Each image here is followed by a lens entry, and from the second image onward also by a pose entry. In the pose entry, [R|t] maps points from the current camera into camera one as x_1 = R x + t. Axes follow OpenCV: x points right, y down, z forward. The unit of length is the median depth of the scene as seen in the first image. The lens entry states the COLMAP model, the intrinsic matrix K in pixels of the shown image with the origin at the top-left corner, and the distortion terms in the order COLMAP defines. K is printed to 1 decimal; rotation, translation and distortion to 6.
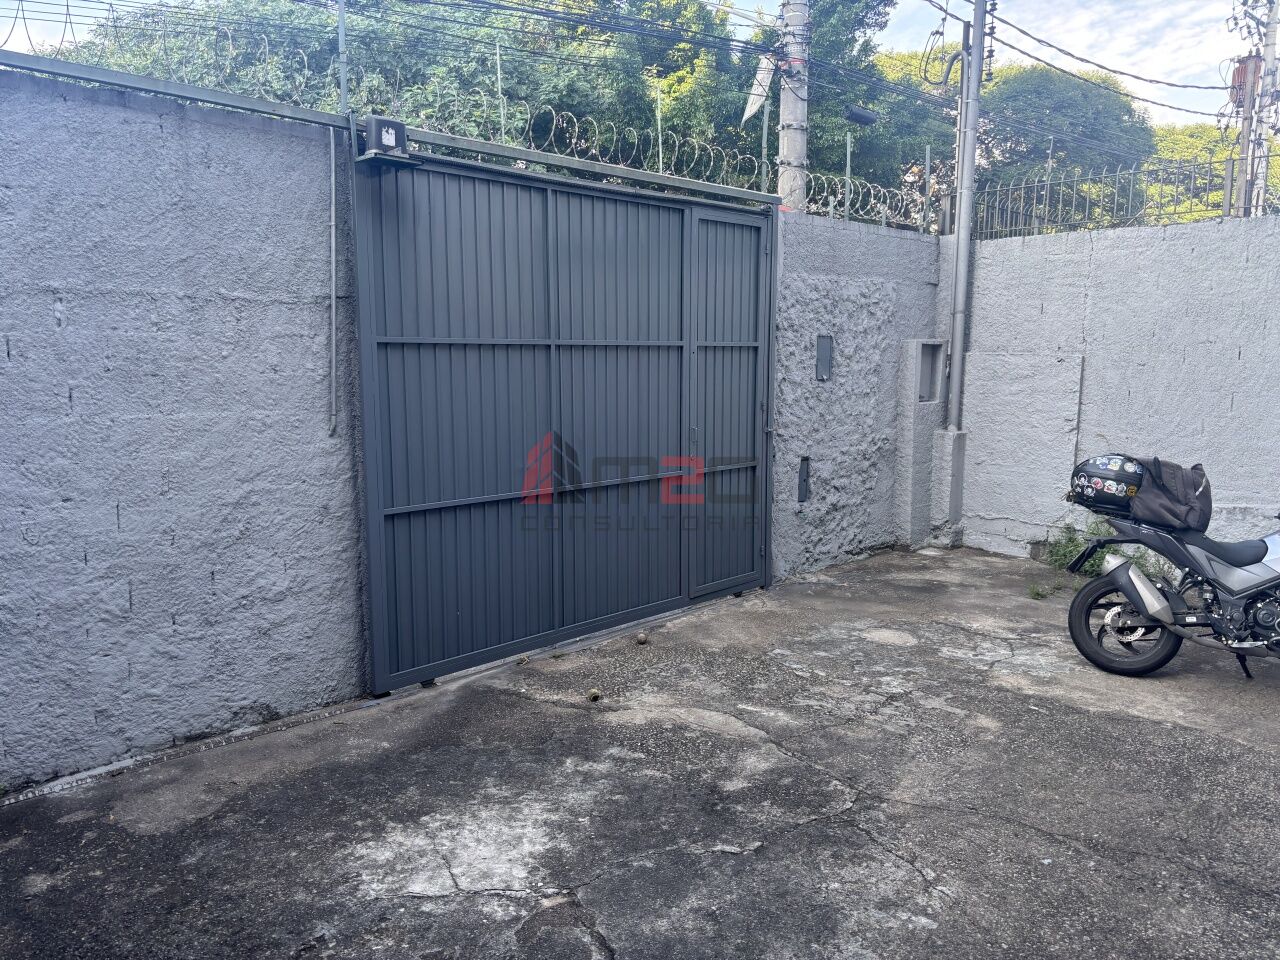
lens RADIAL K [[974.5, 0, 631.6], [0, 974.5, 479.7], [0, 0, 1]] dist [0.096667, -0.170075]
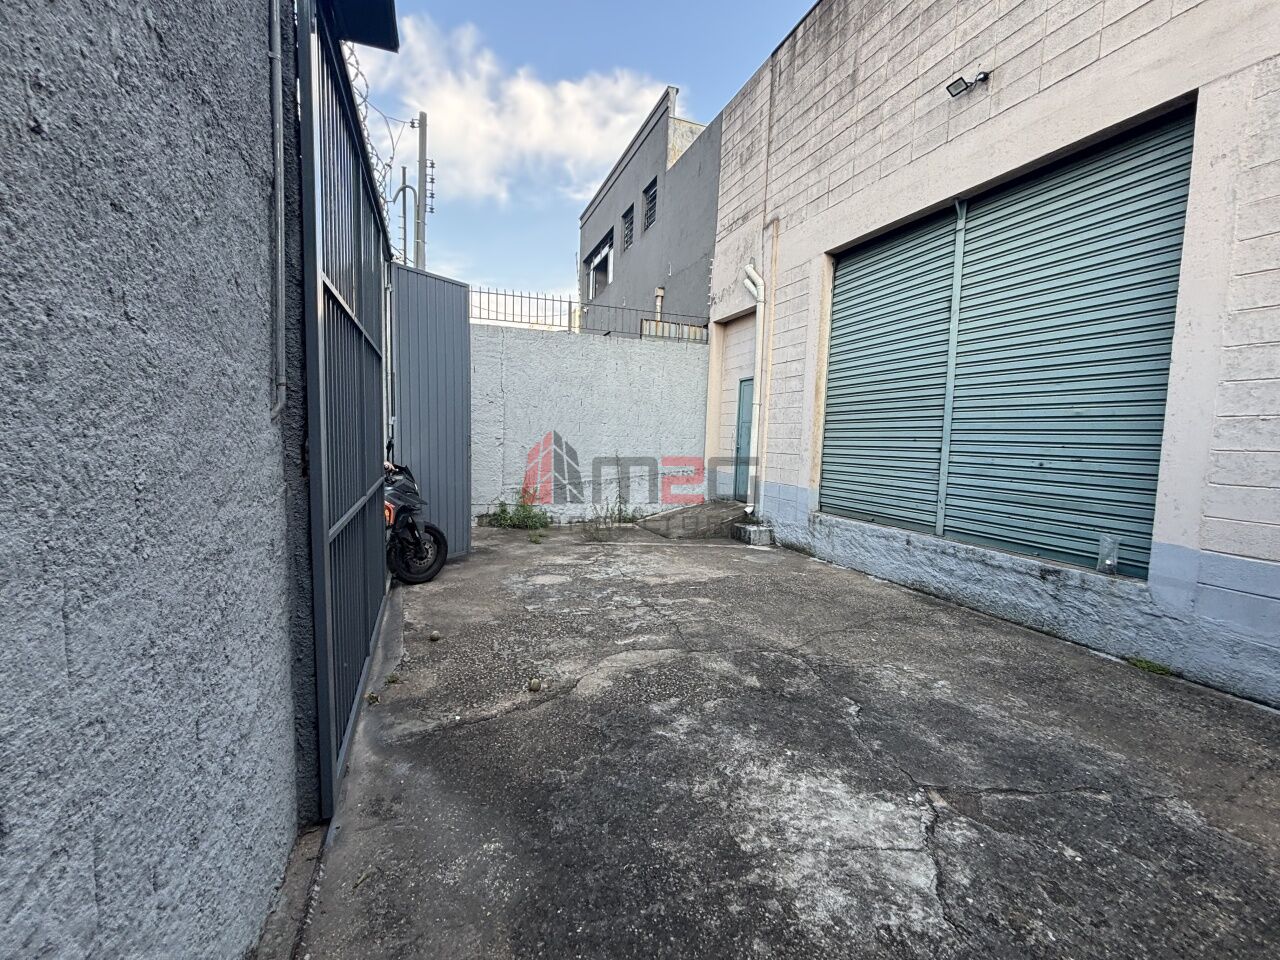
lens RADIAL K [[554.9, 0, 640.4], [0, 554.9, 481.1], [0, 0, 1]] dist [-0.000670, 0.000067]
pose [[0.415211, -0.071309, 0.906926, -0.509213], [0.091673, 0.995128, 0.036274, -0.000949], [-0.905095, 0.068079, 0.419725, 0.656723]]
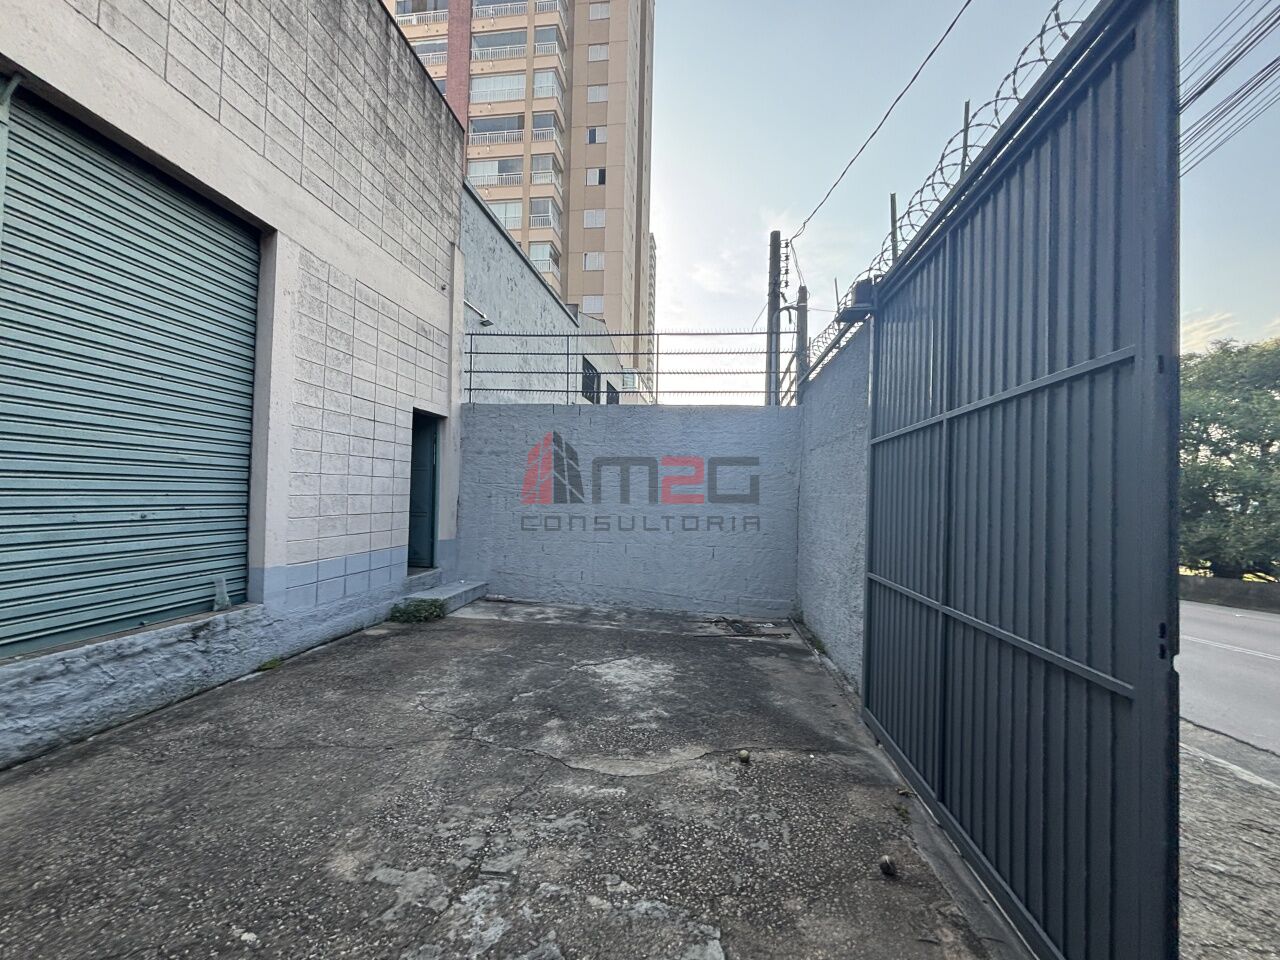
lens RADIAL K [[554.9, 0, 640.4], [0, 554.9, 481.1], [0, 0, 1]] dist [-0.000670, 0.000067]
pose [[-0.782440, -0.044652, -0.621123, 0.444948], [-0.115270, 0.990574, 0.073996, -0.109326], [0.611964, 0.129495, -0.780212, 1.386623]]
